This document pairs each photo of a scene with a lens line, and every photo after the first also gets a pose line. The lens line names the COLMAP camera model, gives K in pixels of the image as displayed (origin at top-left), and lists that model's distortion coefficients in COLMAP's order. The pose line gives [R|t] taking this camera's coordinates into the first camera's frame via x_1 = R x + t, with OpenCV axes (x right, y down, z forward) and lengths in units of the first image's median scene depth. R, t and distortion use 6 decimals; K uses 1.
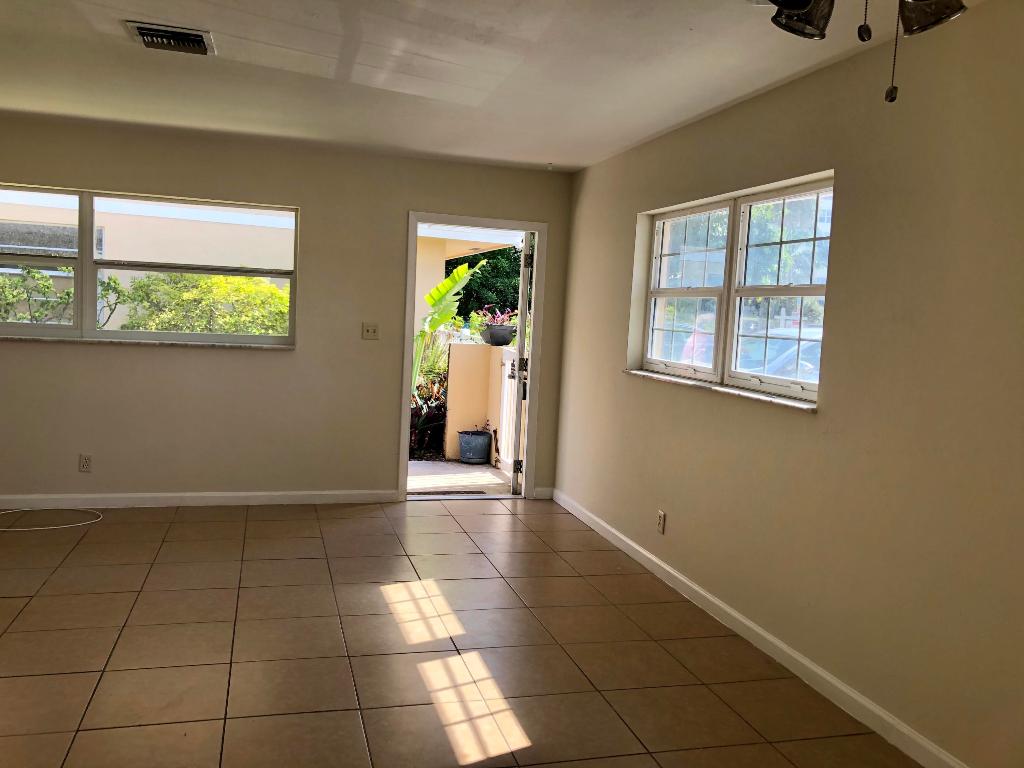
lens RADIAL K [[833.8, 0, 504.9], [0, 833.8, 377.7], [0, 0, 1]] dist [-0.000391, -0.002883]
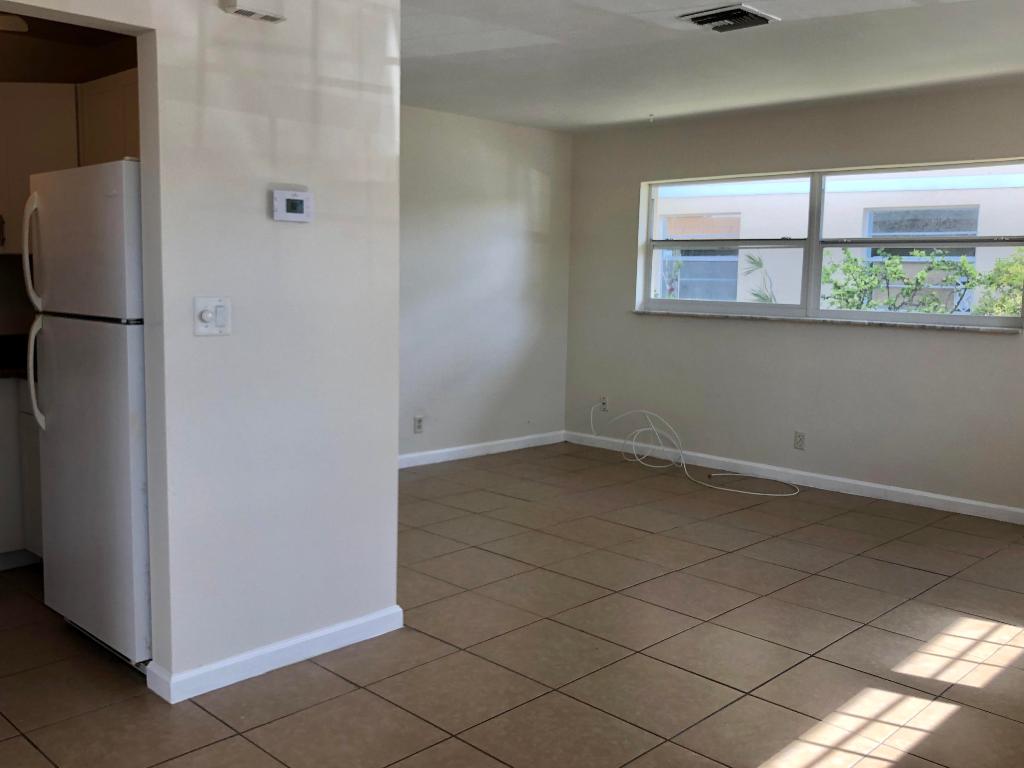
lens RADIAL K [[943.9, 0, 512.0], [0, 943.9, 384.0], [0, 0, 1]] dist [-0.000718, 0.002112]
pose [[0.492393, 0.062545, -0.868123, 0.332393], [-0.063286, 0.997347, 0.035960, 0.015282], [0.868069, 0.037234, 0.495045, 0.125771]]
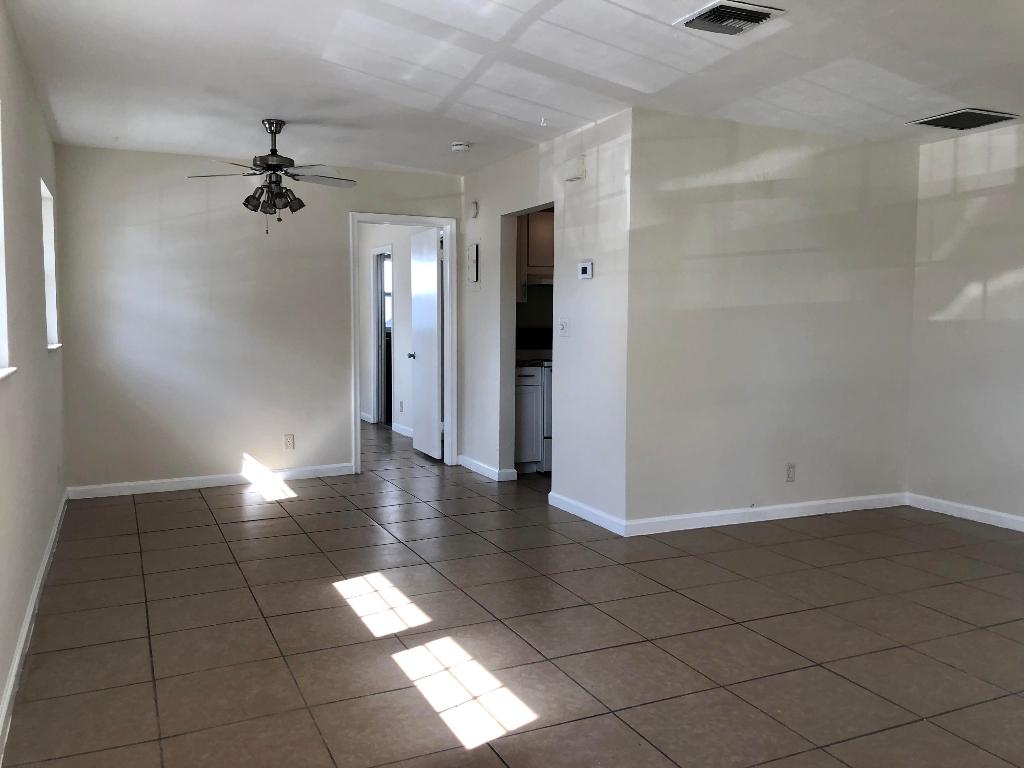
lens RADIAL K [[853.9, 0, 512.0], [0, 853.9, 384.0], [0, 0, 1]] dist [0.017362, -0.000053]
pose [[-0.985547, -0.044264, -0.163514, -0.009125], [-0.068975, 0.986476, 0.148686, -0.077187], [0.154721, 0.157815, -0.975272, 1.273984]]
